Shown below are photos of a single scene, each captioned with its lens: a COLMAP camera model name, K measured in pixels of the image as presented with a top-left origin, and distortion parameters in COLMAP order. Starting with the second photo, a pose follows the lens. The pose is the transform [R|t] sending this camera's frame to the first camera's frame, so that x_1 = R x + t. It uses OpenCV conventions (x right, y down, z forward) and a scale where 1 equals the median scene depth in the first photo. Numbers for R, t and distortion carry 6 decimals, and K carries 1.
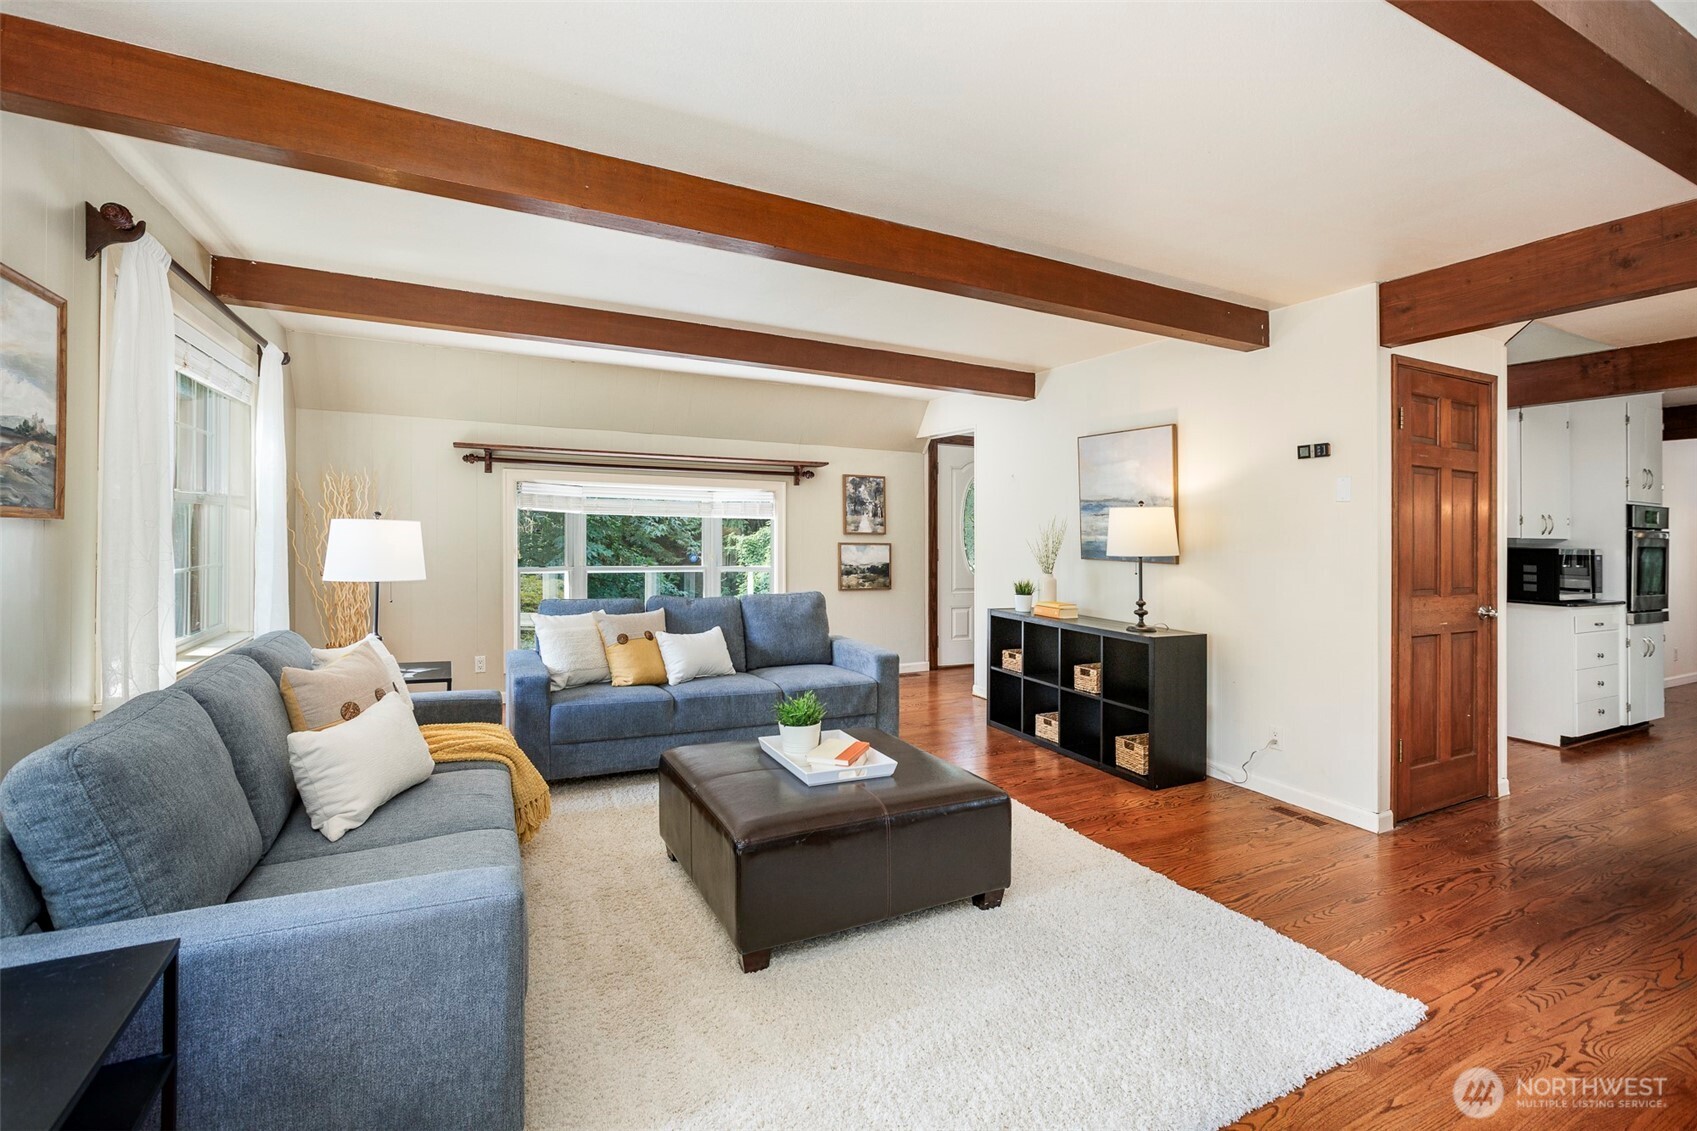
lens RADIAL K [[793.1, 0, 892.0], [0, 793.1, 507.7], [0, 0, 1]] dist [-0.023381, 0.007493]
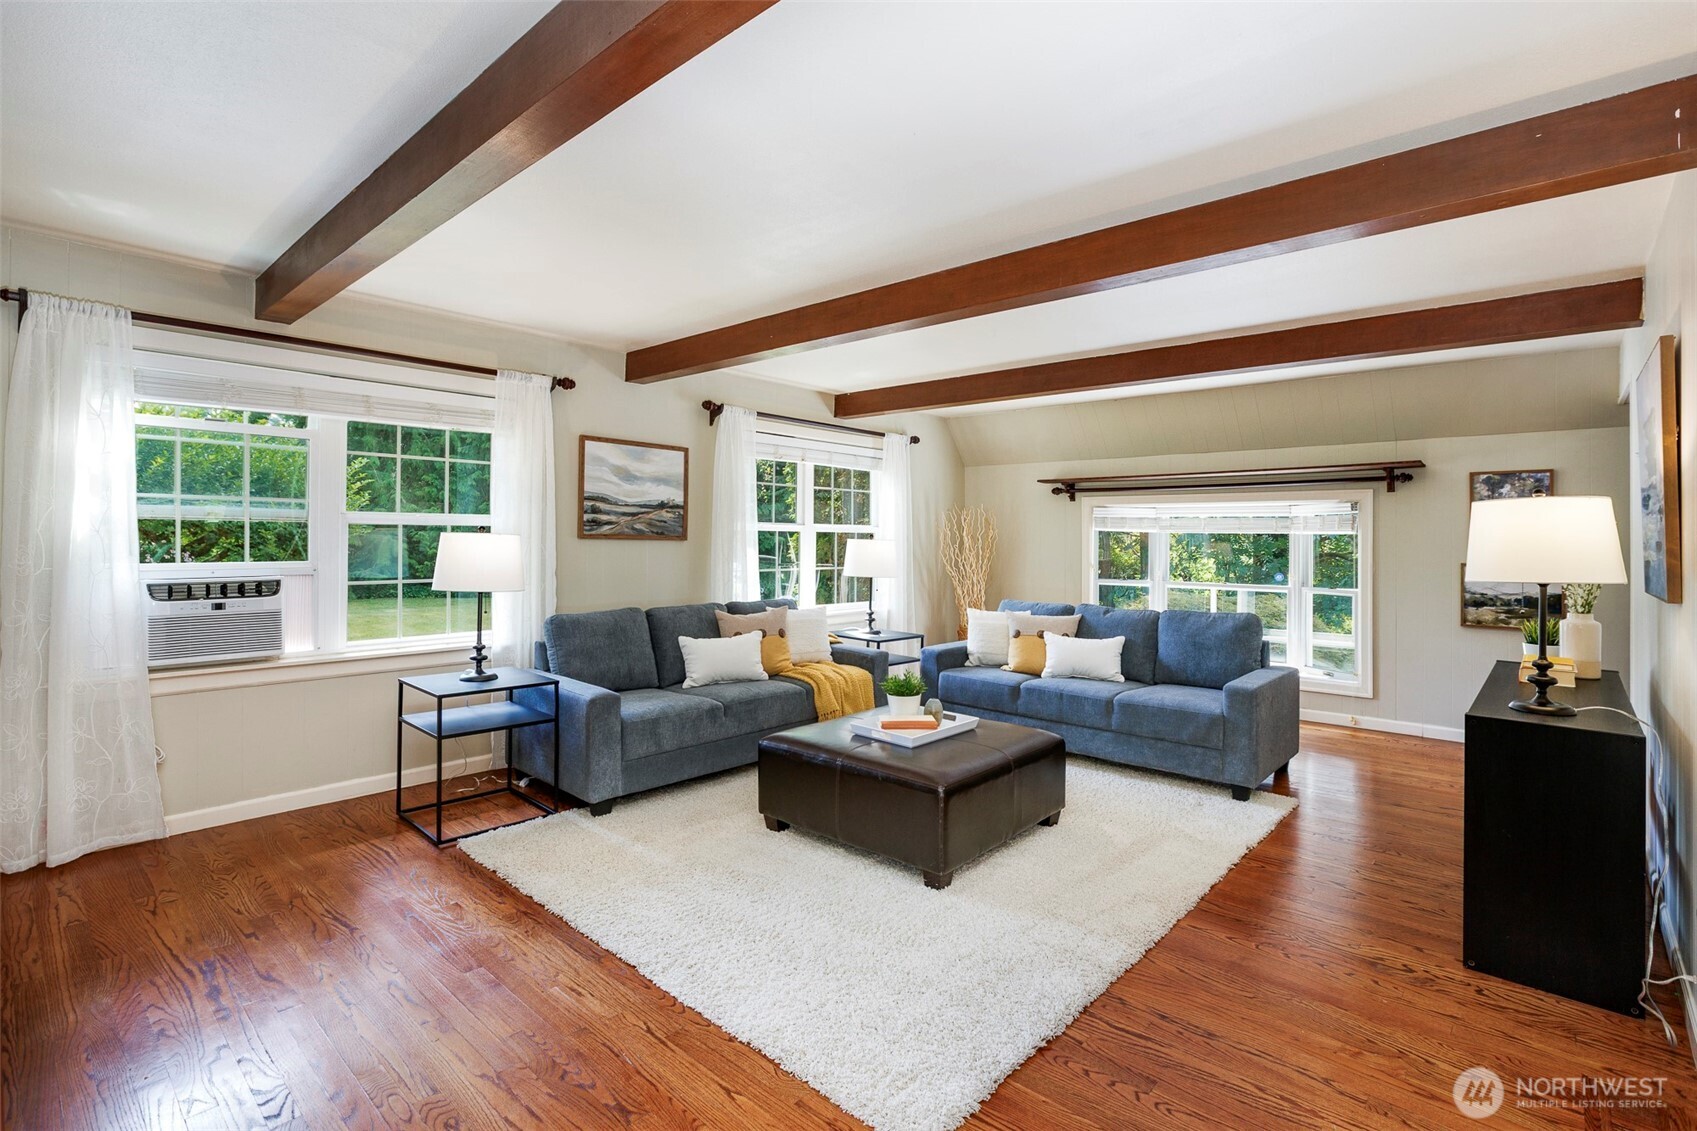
lens RADIAL K [[793.1, 0, 870.8], [0, 793.1, 529.2], [0, 0, 1]] dist [-0.023381, 0.007493]
pose [[0.345295, -0.025921, -0.938136, 0.625299], [0.023274, 0.999548, -0.019051, 0.018302], [0.938206, -0.015256, 0.345742, 0.305619]]
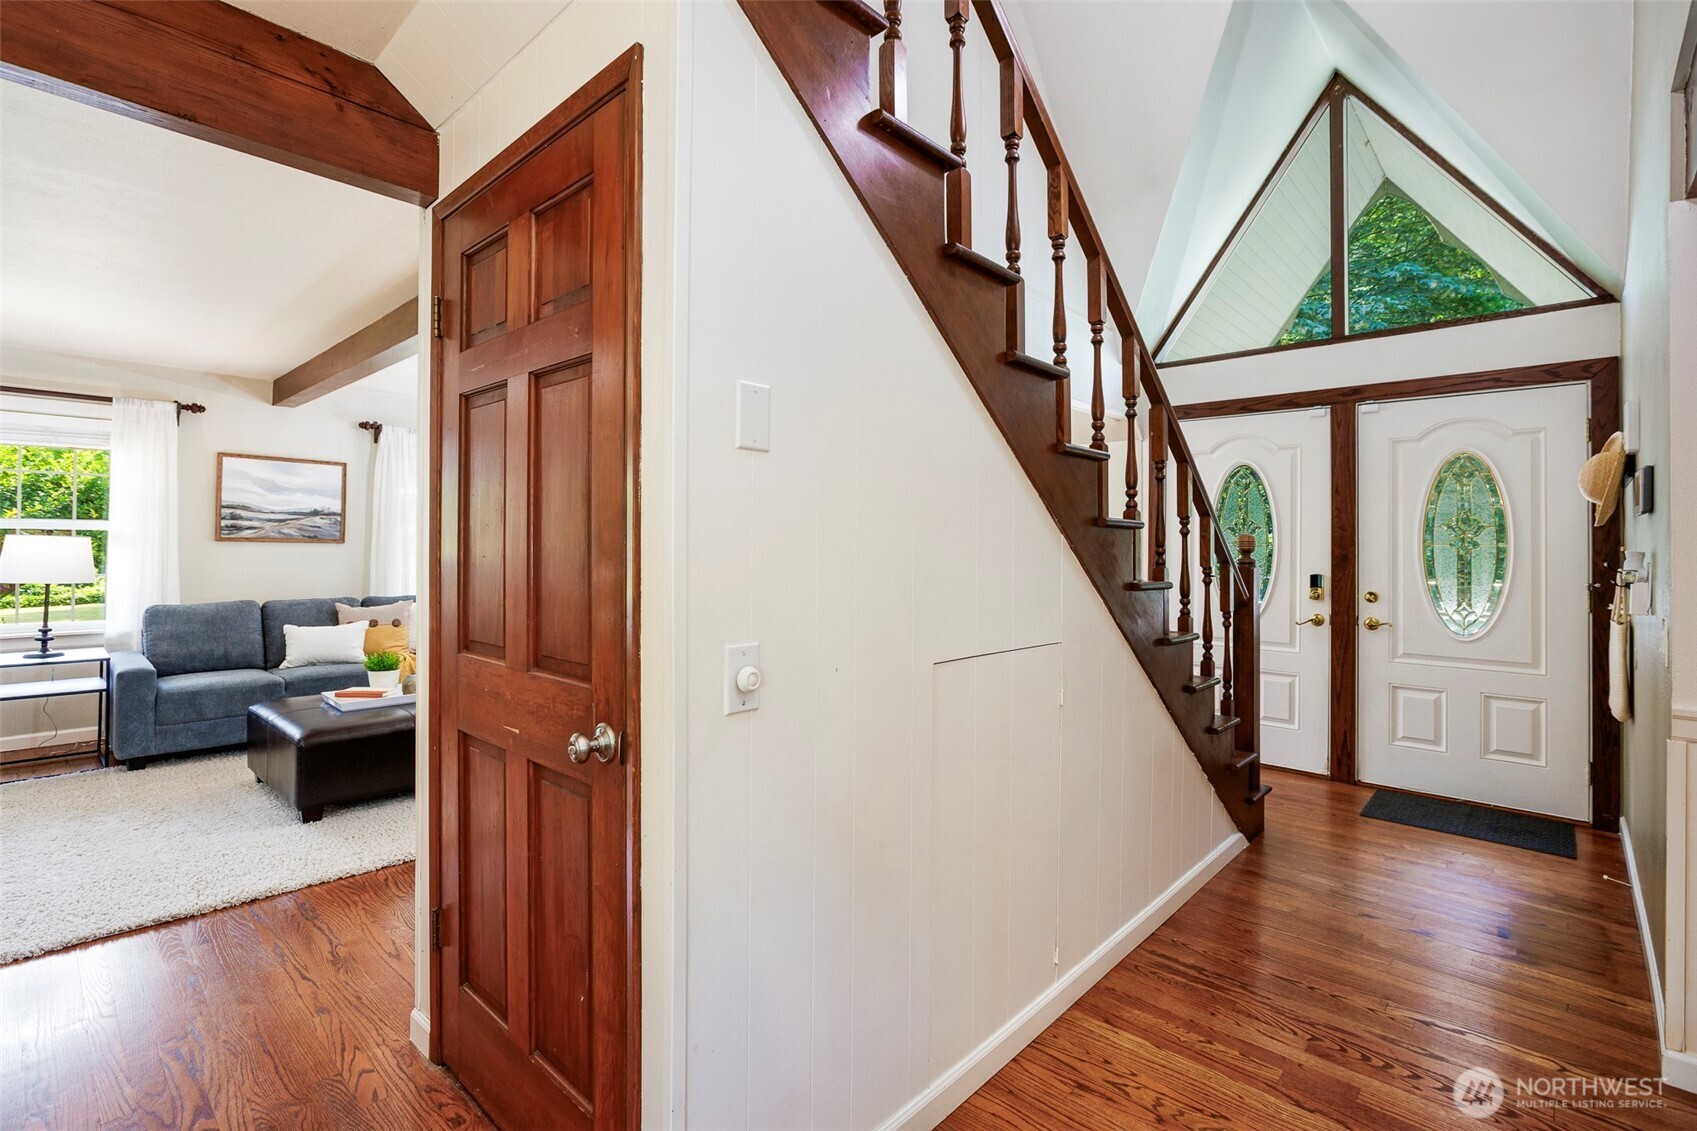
lens RADIAL K [[793.1, 0, 884.7], [0, 793.1, 552.4], [0, 0, 1]] dist [-0.023381, 0.007493]
pose [[0.316320, -0.005077, -0.948639, 0.953295], [0.018495, 0.999829, 0.000816, 0.035473], [0.948472, -0.017804, 0.316360, 0.852900]]
